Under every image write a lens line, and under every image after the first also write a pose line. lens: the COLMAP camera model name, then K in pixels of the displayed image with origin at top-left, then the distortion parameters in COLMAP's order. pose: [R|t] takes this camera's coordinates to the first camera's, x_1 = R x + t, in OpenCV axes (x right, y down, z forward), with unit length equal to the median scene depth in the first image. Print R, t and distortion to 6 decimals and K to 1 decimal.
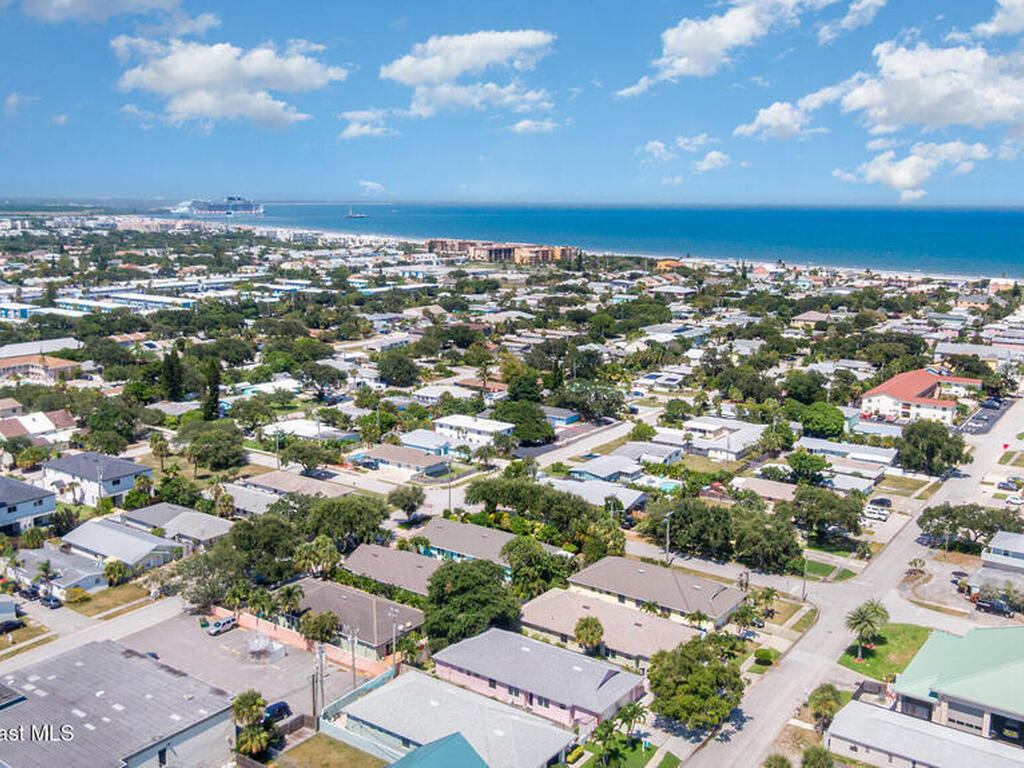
lens RADIAL K [[980.2, 0, 512.0], [0, 980.2, 384.0], [0, 0, 1]] dist [0.012270, -0.003332]
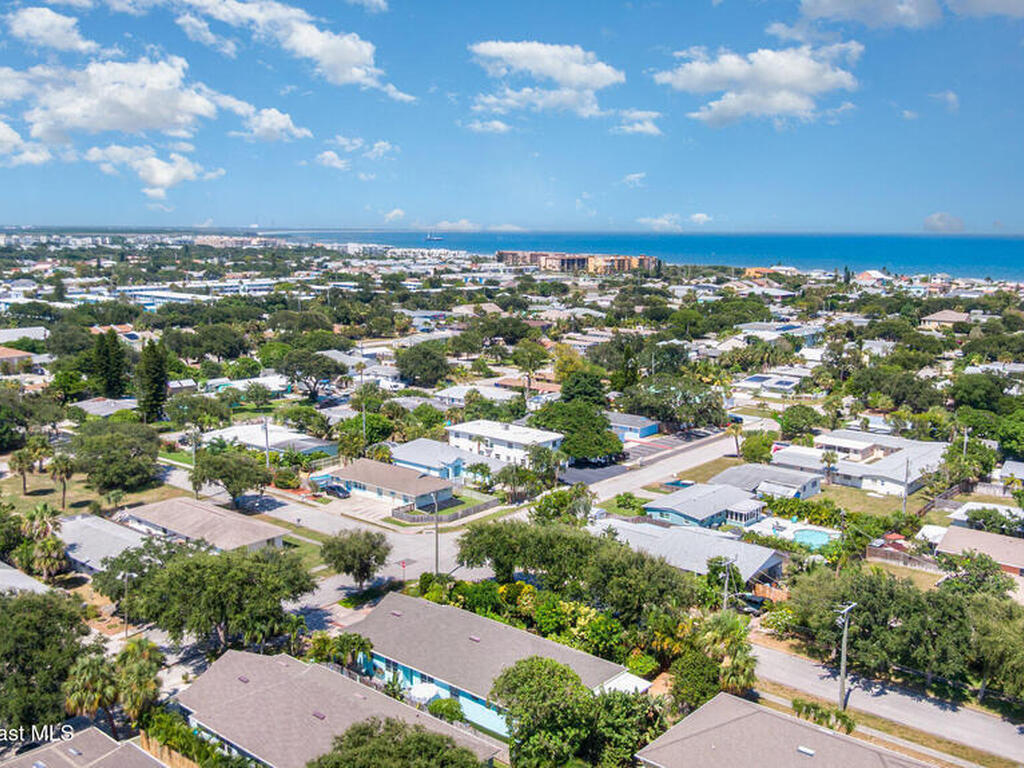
lens RADIAL K [[980.2, 0, 512.0], [0, 980.2, 384.0], [0, 0, 1]] dist [0.012270, -0.003332]
pose [[0.996902, 0.013234, -0.077538, 0.014357], [-0.015072, 0.999618, -0.023174, 0.016952], [0.077202, 0.024271, 0.996720, 0.242119]]
